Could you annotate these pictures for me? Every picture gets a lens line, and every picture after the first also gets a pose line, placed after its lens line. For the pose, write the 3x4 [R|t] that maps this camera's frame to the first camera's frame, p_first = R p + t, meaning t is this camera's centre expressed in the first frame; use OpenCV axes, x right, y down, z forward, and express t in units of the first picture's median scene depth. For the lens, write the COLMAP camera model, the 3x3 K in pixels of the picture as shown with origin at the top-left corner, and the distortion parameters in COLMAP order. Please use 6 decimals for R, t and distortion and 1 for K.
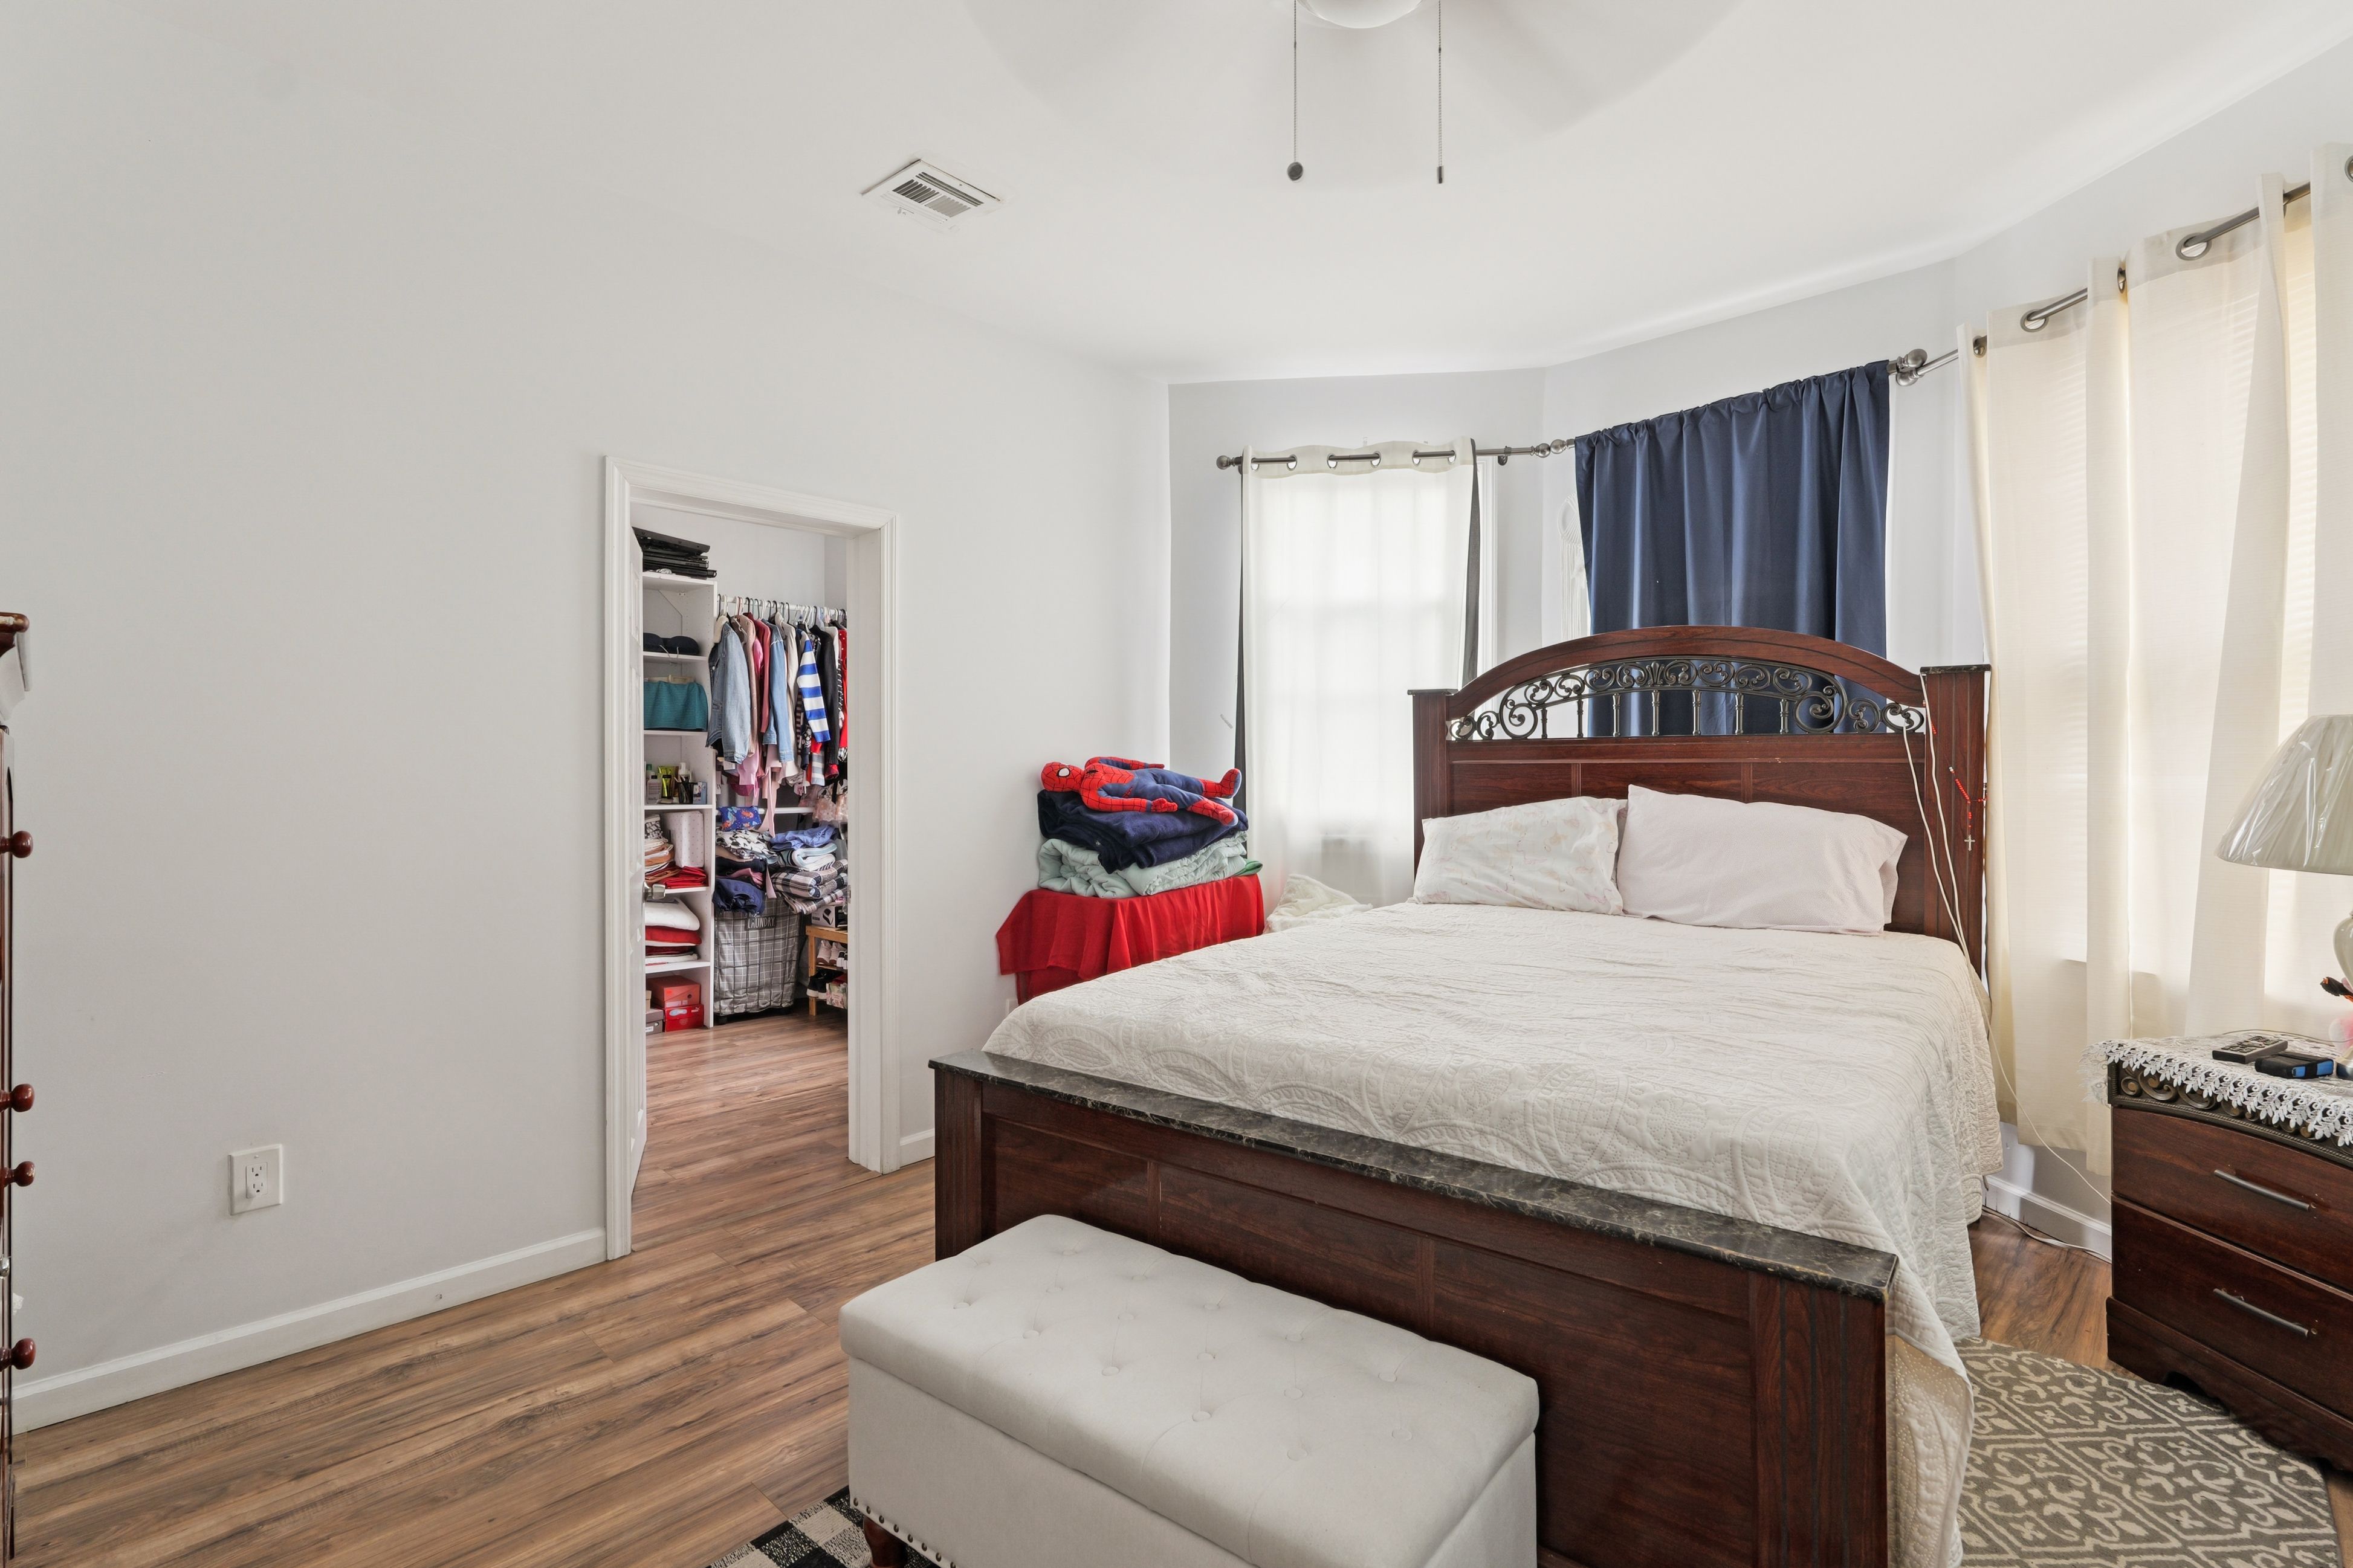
lens RADIAL K [[1098.4, 0, 1174.1], [0, 1098.4, 774.5], [0, 0, 1]] dist [0.005895, -0.003237]
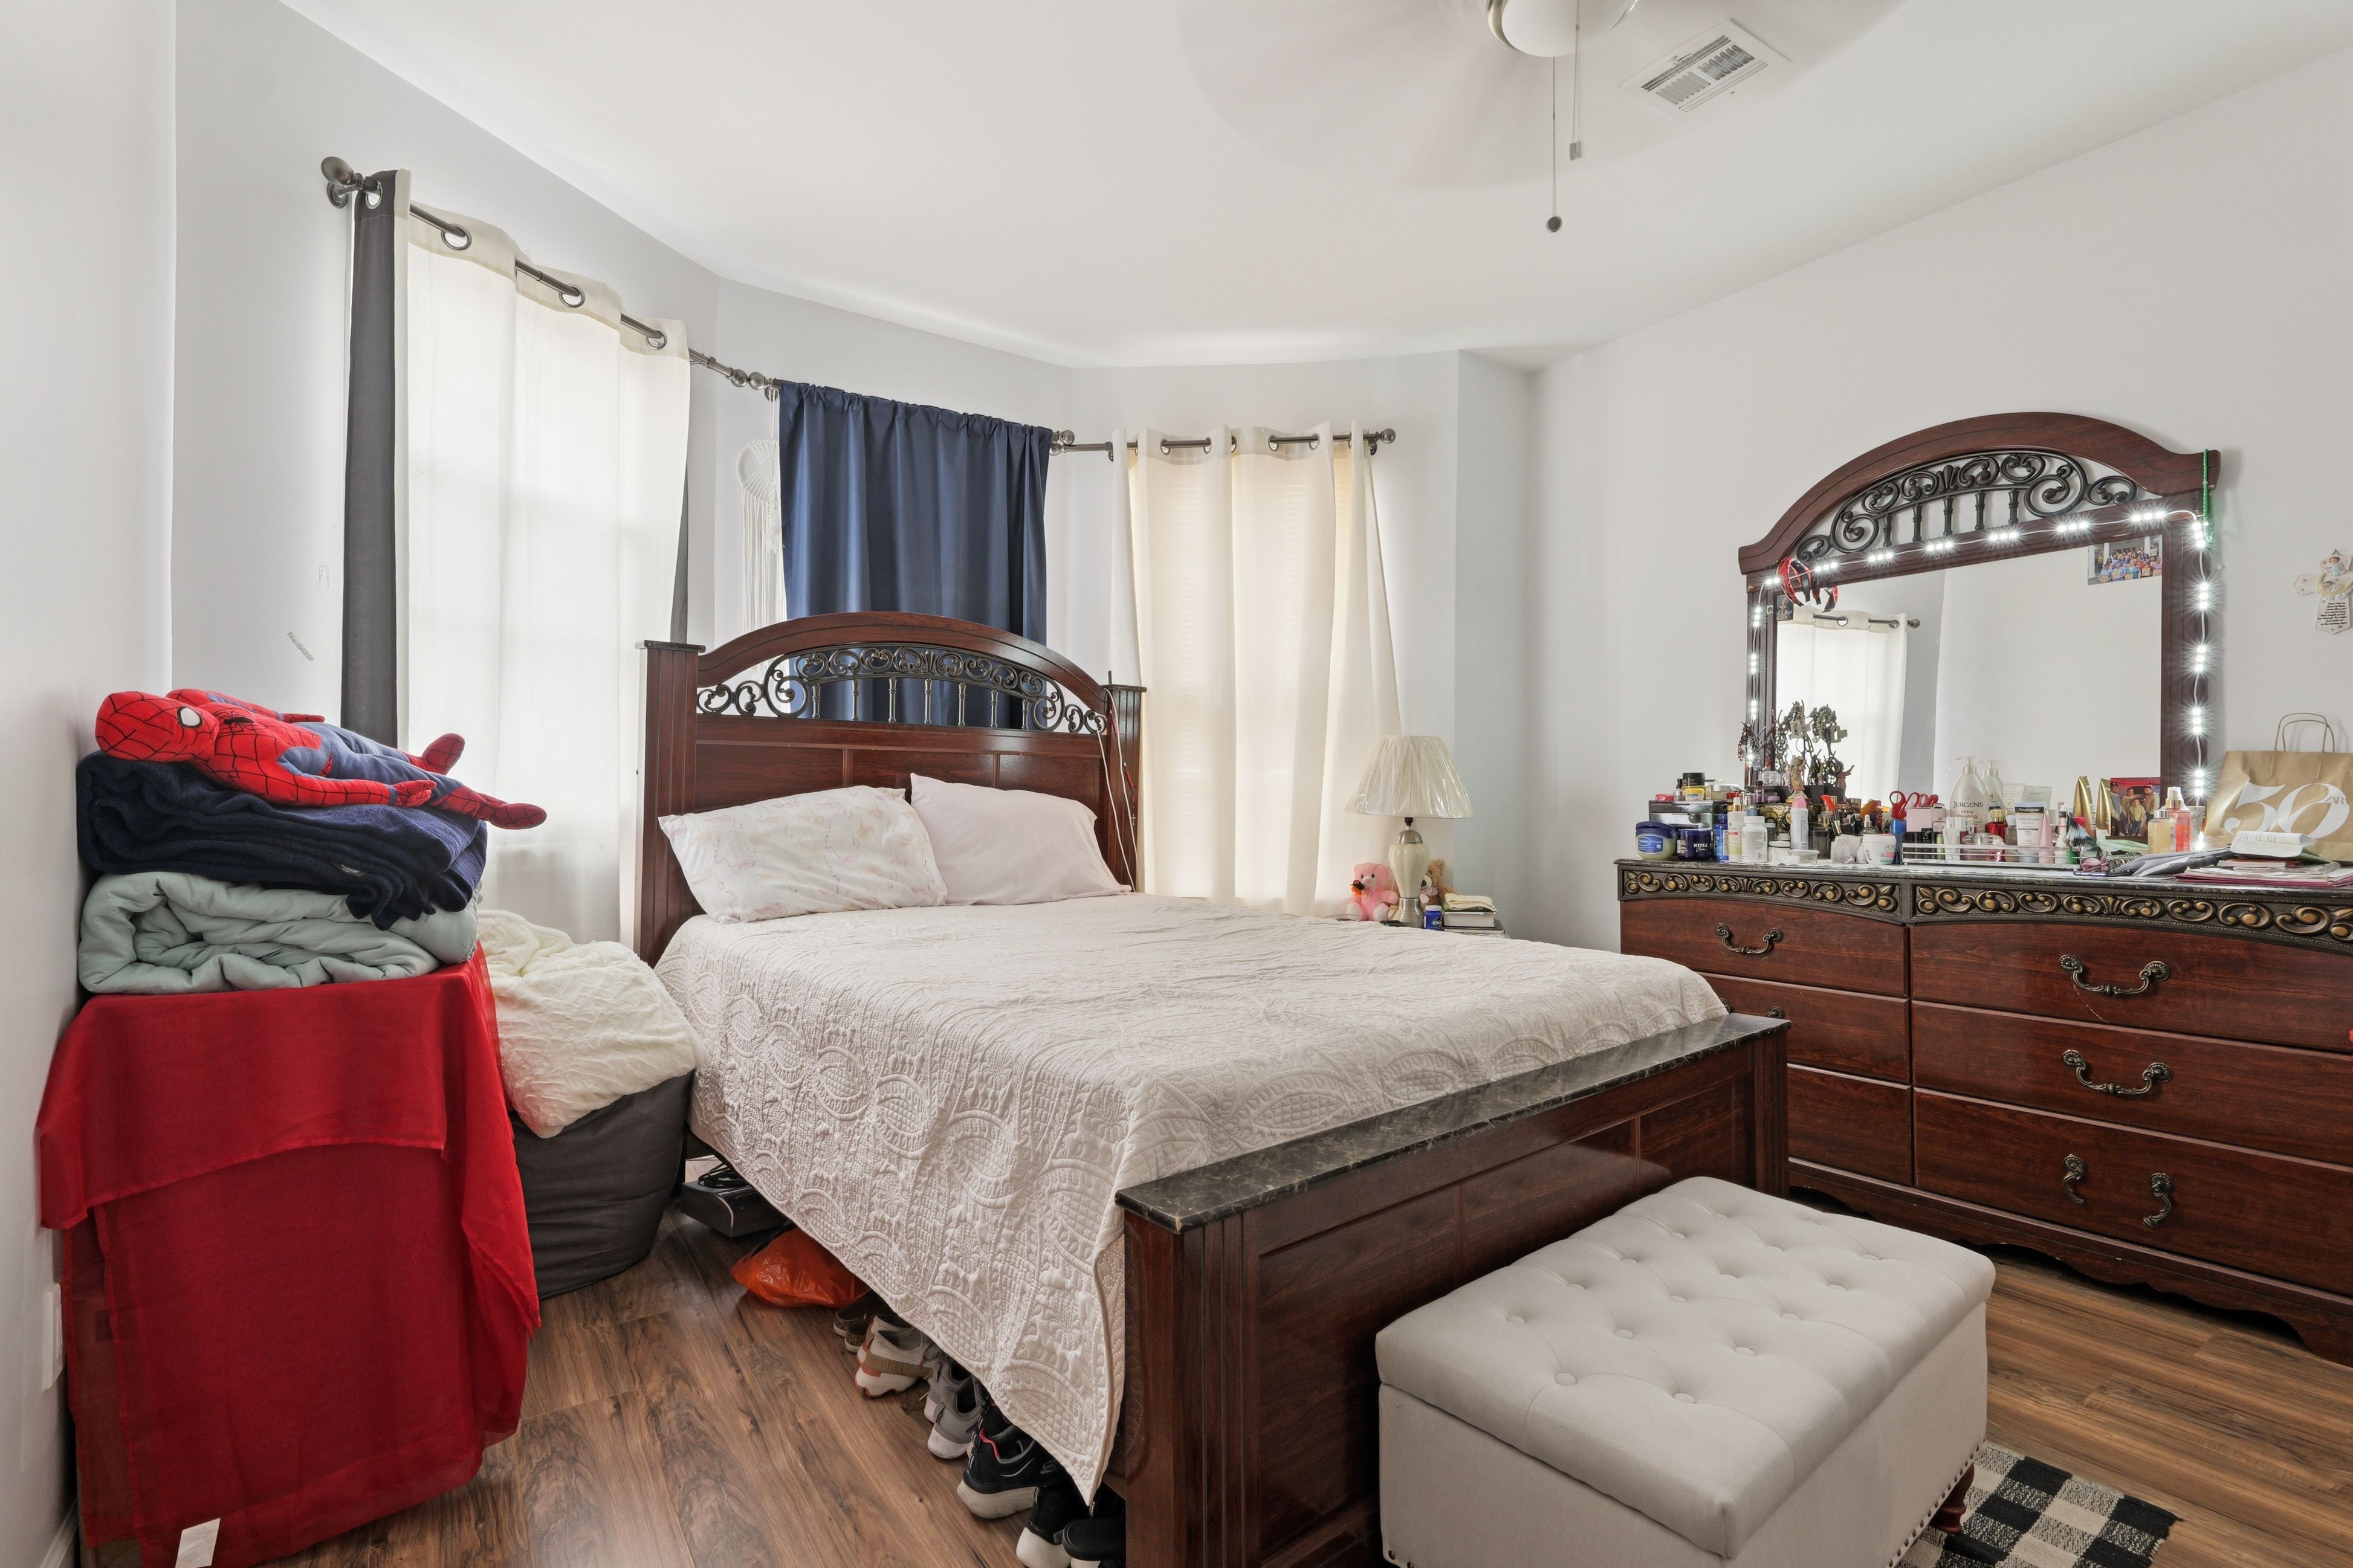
lens RADIAL K [[1098.4, 0, 1176.9], [0, 1098.4, 804.3], [0, 0, 1]] dist [0.005895, -0.003237]
pose [[0.205863, -0.002798, 0.978577, -0.467106], [-0.001589, 0.999994, 0.003194, 0.031995], [-0.978579, -0.002212, 0.205857, 0.549658]]
